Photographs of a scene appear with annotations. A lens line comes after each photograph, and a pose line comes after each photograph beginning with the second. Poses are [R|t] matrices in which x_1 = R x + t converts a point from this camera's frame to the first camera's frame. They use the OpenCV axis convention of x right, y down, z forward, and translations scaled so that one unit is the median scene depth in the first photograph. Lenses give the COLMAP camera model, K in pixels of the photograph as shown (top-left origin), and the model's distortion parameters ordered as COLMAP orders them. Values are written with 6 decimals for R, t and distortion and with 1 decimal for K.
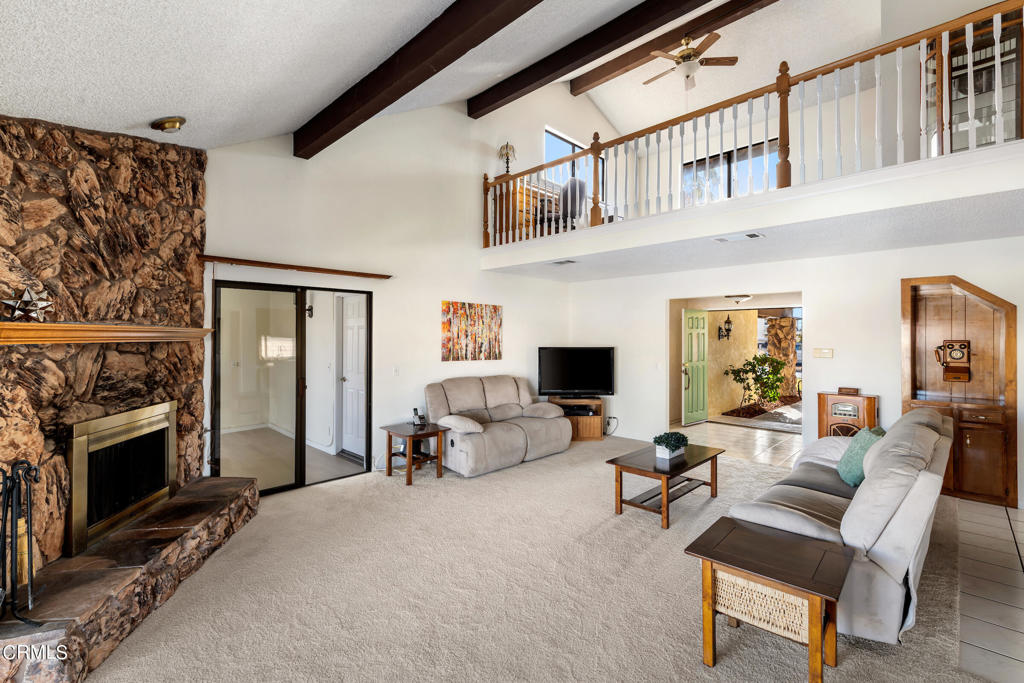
lens RADIAL K [[449.9, 0, 515.6], [0, 449.9, 337.1], [0, 0, 1]] dist [-0.000883, 0.000166]
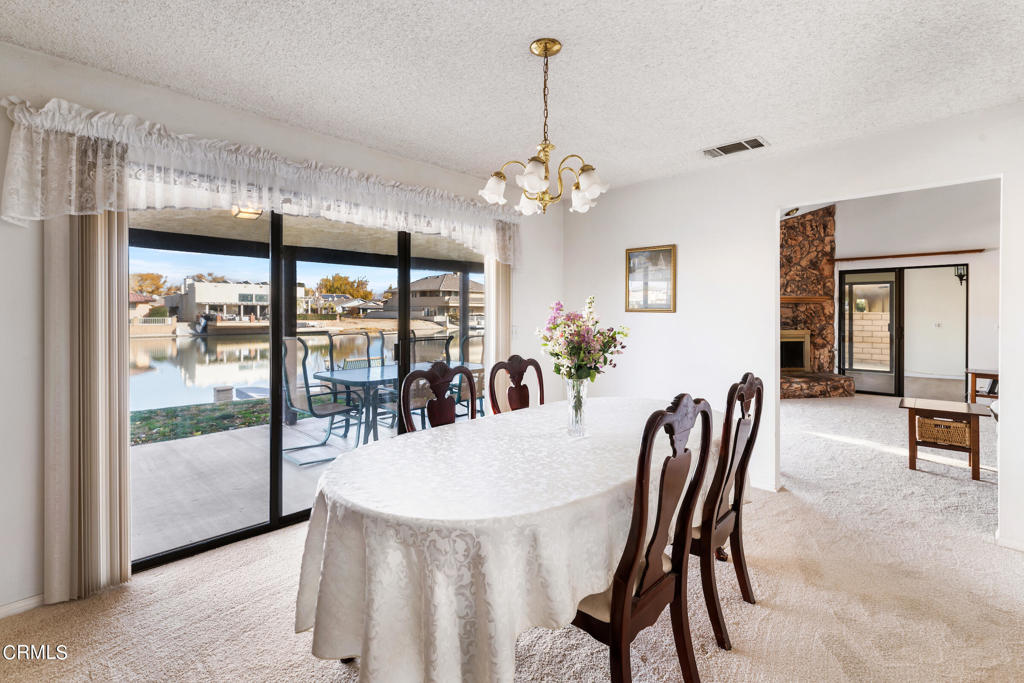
lens RADIAL K [[467.7, 0, 507.8], [0, 467.7, 313.2], [0, 0, 1]] dist [-0.002031, 0.000006]
pose [[-0.010186, -0.001819, -0.999946, 1.061754], [-0.000655, 0.999998, -0.001813, 0.044919], [0.999948, 0.000637, -0.010187, -0.303332]]
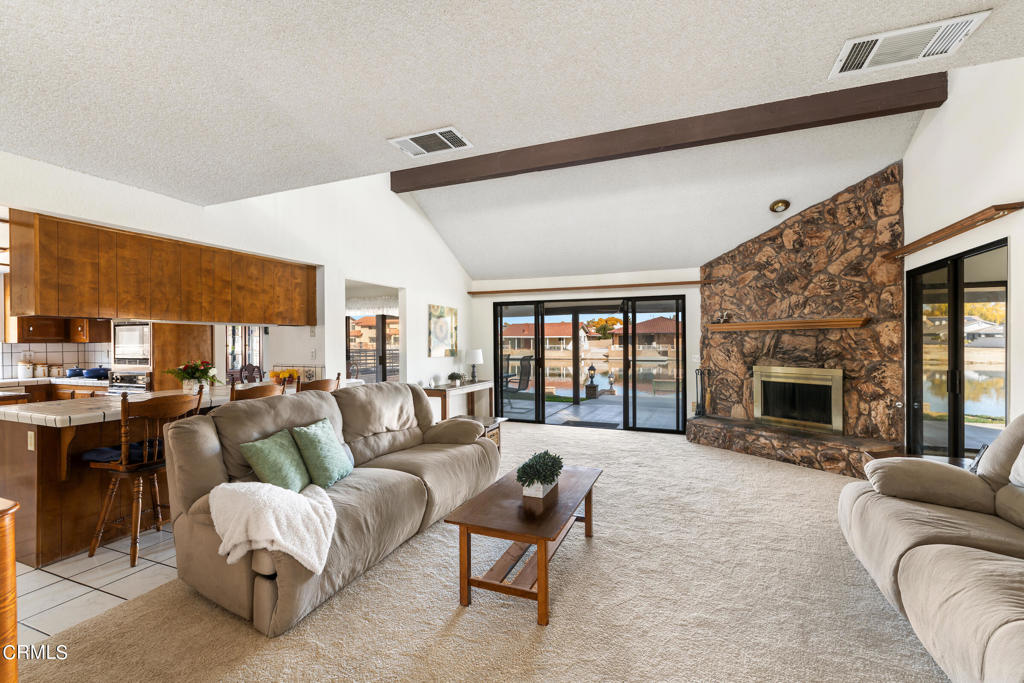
lens RADIAL K [[442.9, 0, 512.0], [0, 442.9, 341.5], [0, 0, 1]] dist [-0.000754, -0.000288]
pose [[-0.927059, 0.002624, -0.374905, 0.520383], [0.003815, 0.999990, -0.002435, 0.036168], [0.374895, -0.003687, -0.927060, 1.340006]]
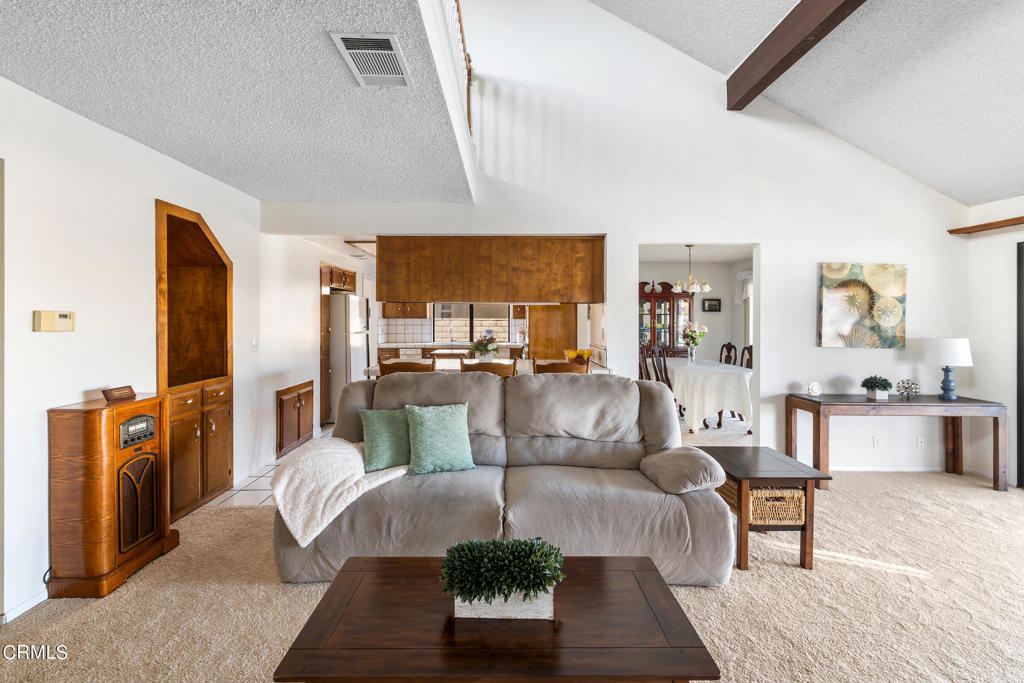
lens RADIAL K [[452.7, 0, 510.8], [0, 452.7, 320.6], [0, 0, 1]] dist [-0.001021, -0.000129]
pose [[-0.703278, -0.010111, 0.710843, 0.061675], [-0.008378, 0.999947, 0.005935, 0.029162], [-0.710865, -0.001782, -0.703326, 1.037585]]
